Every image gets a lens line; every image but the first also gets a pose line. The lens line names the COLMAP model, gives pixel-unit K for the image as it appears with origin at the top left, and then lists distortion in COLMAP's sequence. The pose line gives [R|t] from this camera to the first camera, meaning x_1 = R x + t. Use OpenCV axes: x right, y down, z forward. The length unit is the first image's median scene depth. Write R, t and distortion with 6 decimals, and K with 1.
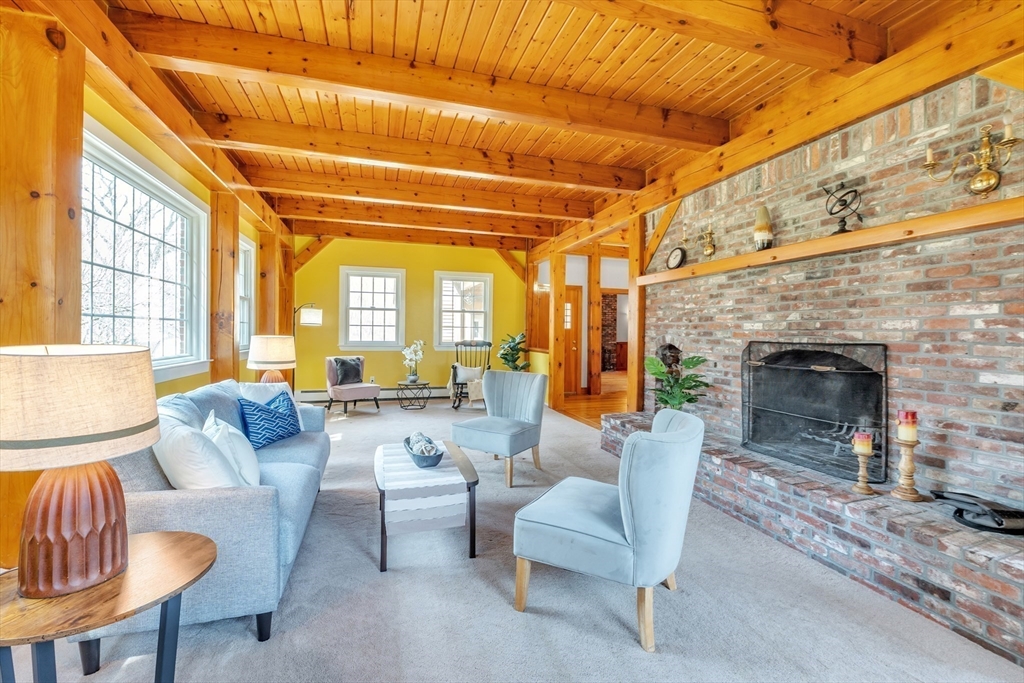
lens RADIAL K [[437.8, 0, 512.3], [0, 437.8, 334.4], [0, 0, 1]] dist [-0.013599, 0.000814]
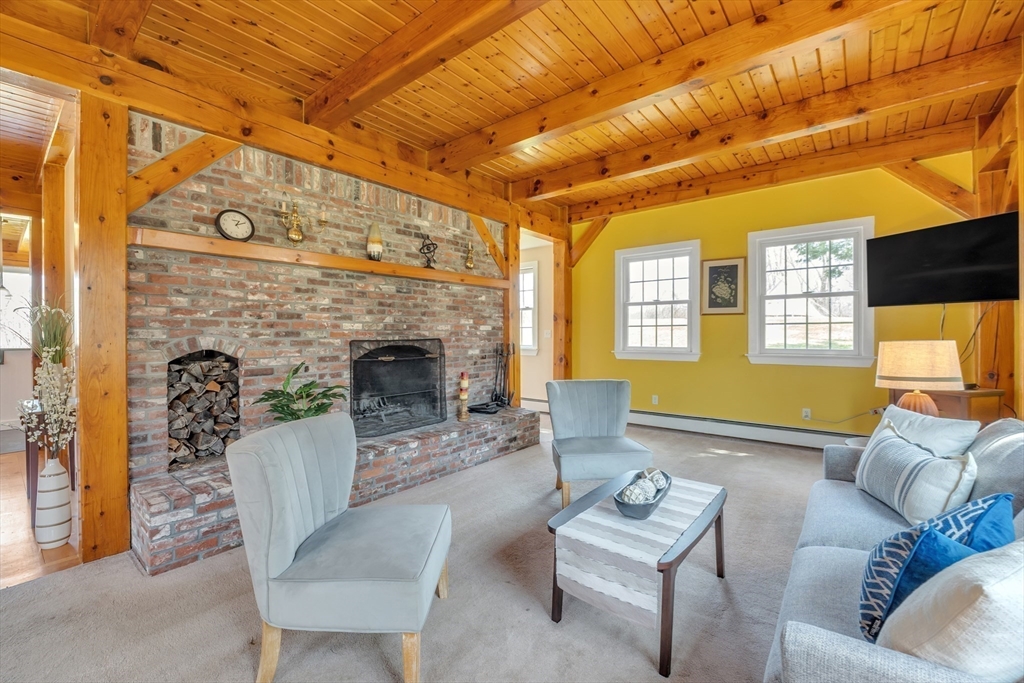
lens RADIAL K [[437.8, 0, 510.1], [0, 437.8, 337.8], [0, 0, 1]] dist [-0.013599, 0.000814]
pose [[-0.560445, -0.015080, 0.828055, -0.593825], [0.002240, 0.999803, 0.019723, -0.011860], [-0.828189, 0.012908, -0.560300, 1.383240]]
